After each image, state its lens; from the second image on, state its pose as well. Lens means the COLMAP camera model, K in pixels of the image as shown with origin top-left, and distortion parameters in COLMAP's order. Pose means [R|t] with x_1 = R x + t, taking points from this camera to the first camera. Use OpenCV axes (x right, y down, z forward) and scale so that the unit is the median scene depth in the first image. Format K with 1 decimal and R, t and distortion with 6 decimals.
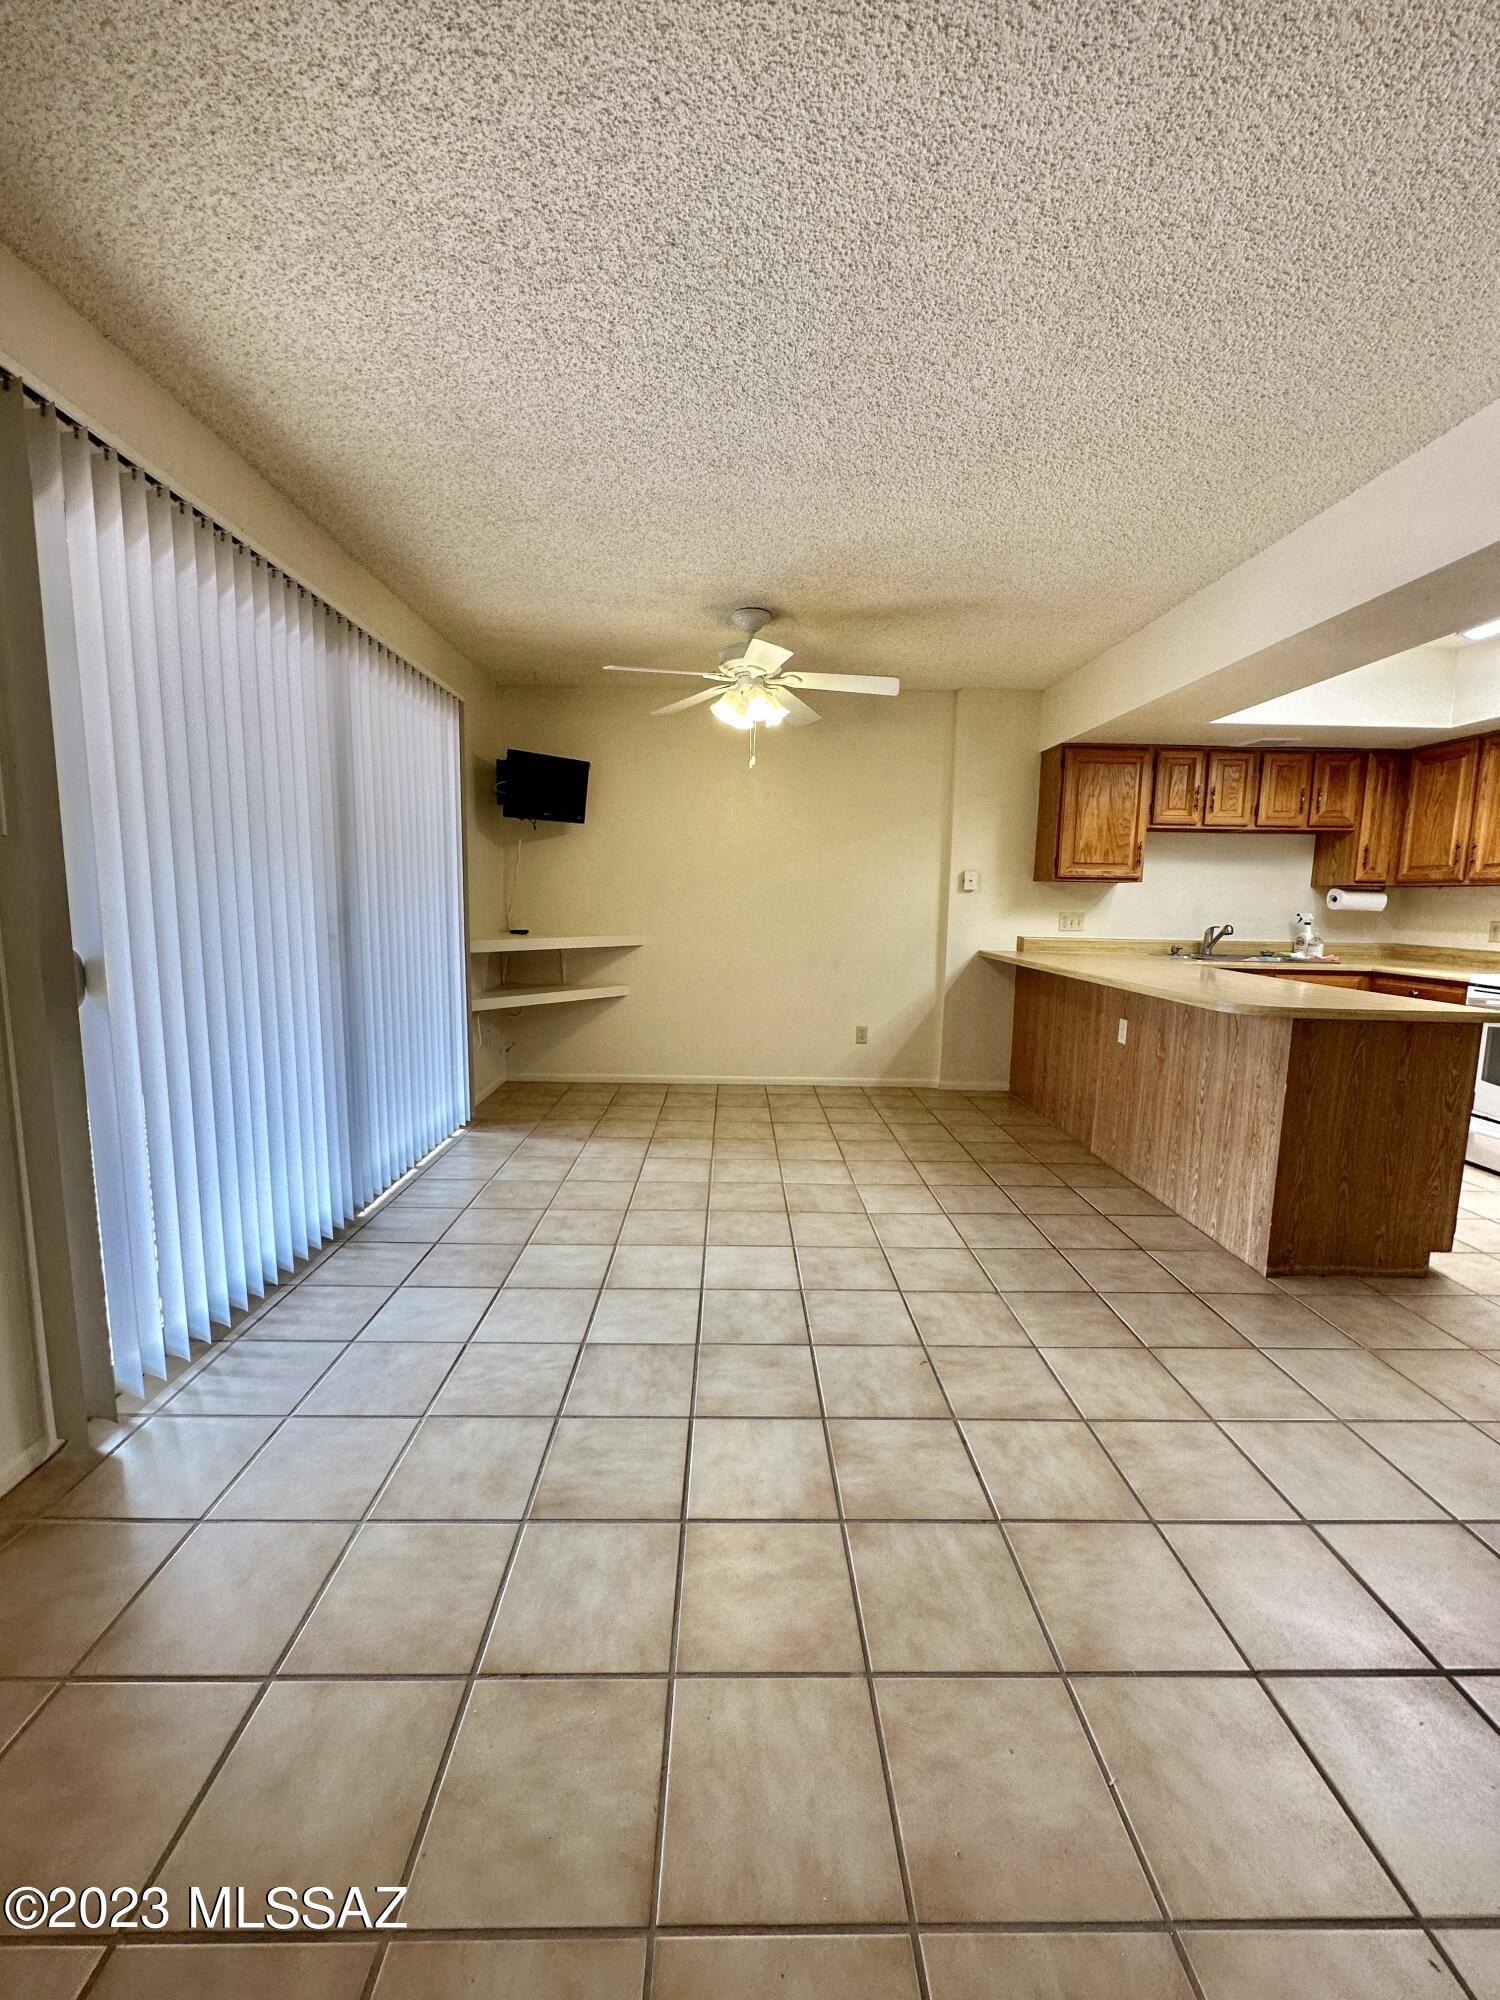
lens RADIAL K [[797.8, 0, 747.9], [0, 797.8, 997.4], [0, 0, 1]] dist [-0.002388, 0.000554]
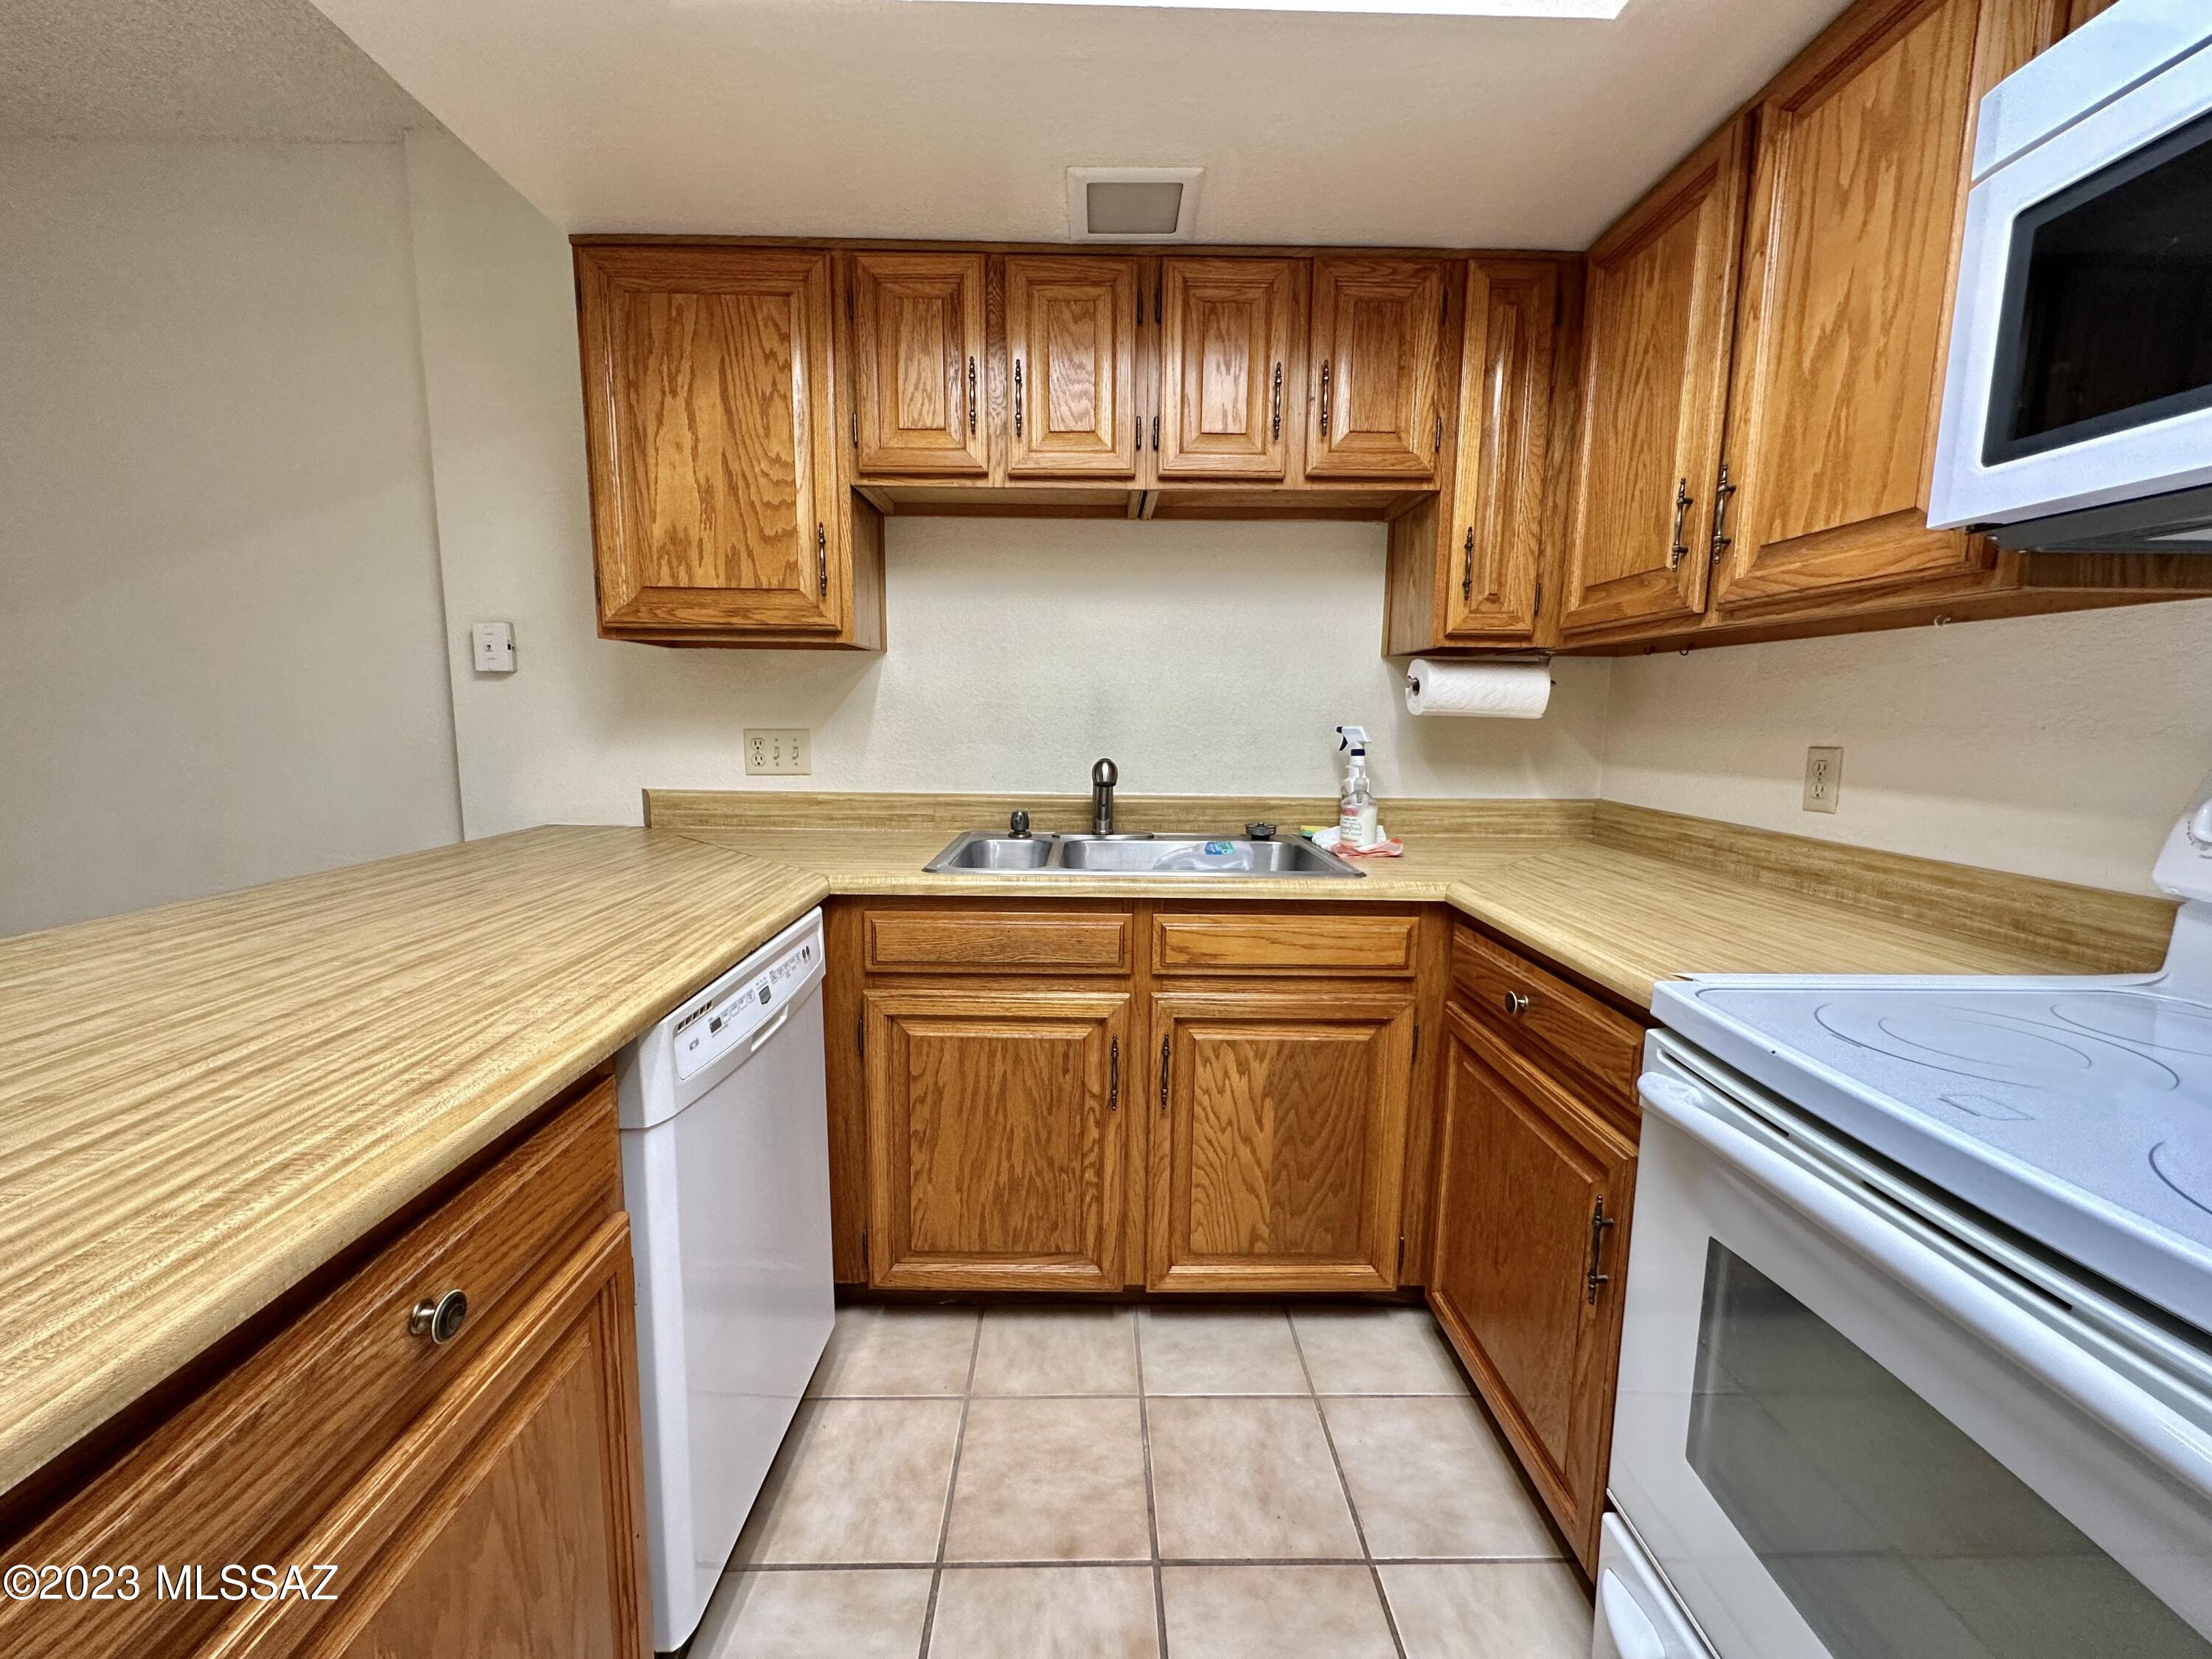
lens RADIAL K [[882.4, 0, 1103.5], [0, 882.4, 831.2], [0, 0, 1]] dist [-0.002388, 0.000554]
pose [[0.999978, -0.006561, 0.000119, 0.738434], [0.006560, 0.999940, 0.008820, -0.075706], [-0.000177, -0.008819, 0.999961, 0.733643]]
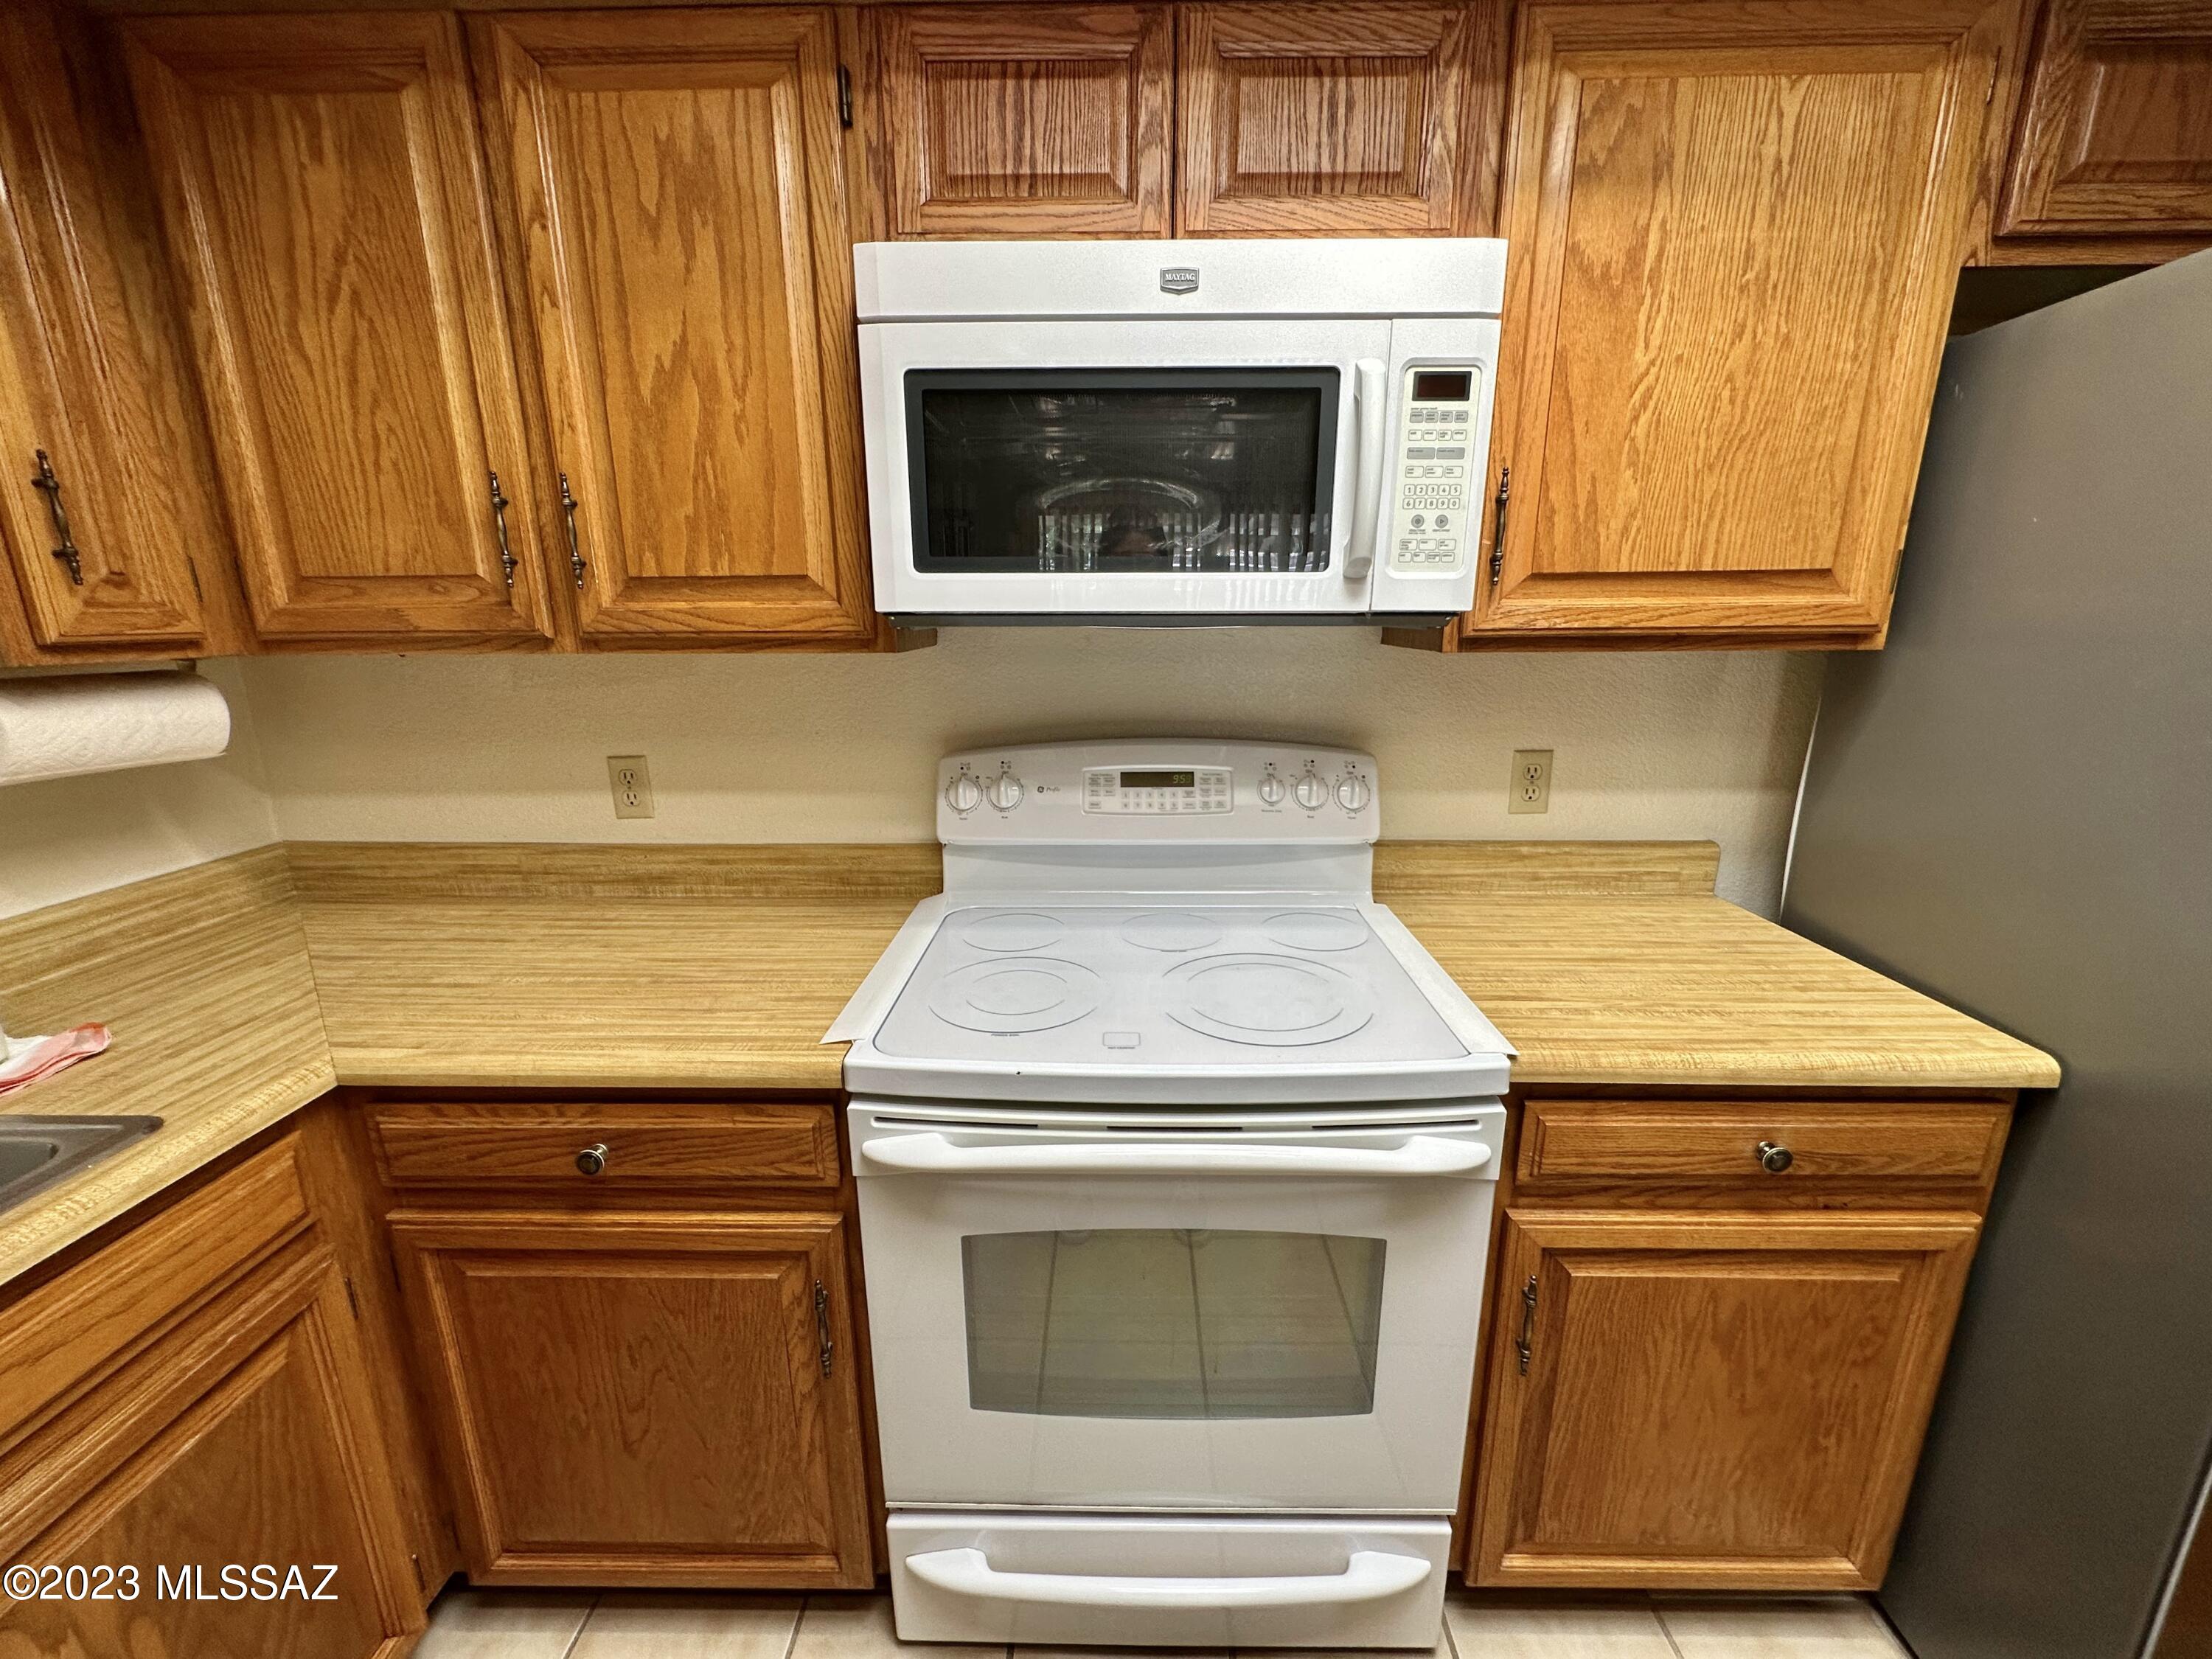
lens RADIAL K [[882.4, 0, 1103.5], [0, 882.4, 831.2], [0, 0, 1]] dist [-0.002388, 0.000554]
pose [[0.032651, -0.256625, 0.965959, 0.668410], [0.130550, 0.959290, 0.250440, -0.148522], [-0.990904, 0.117929, 0.064825, 0.891394]]
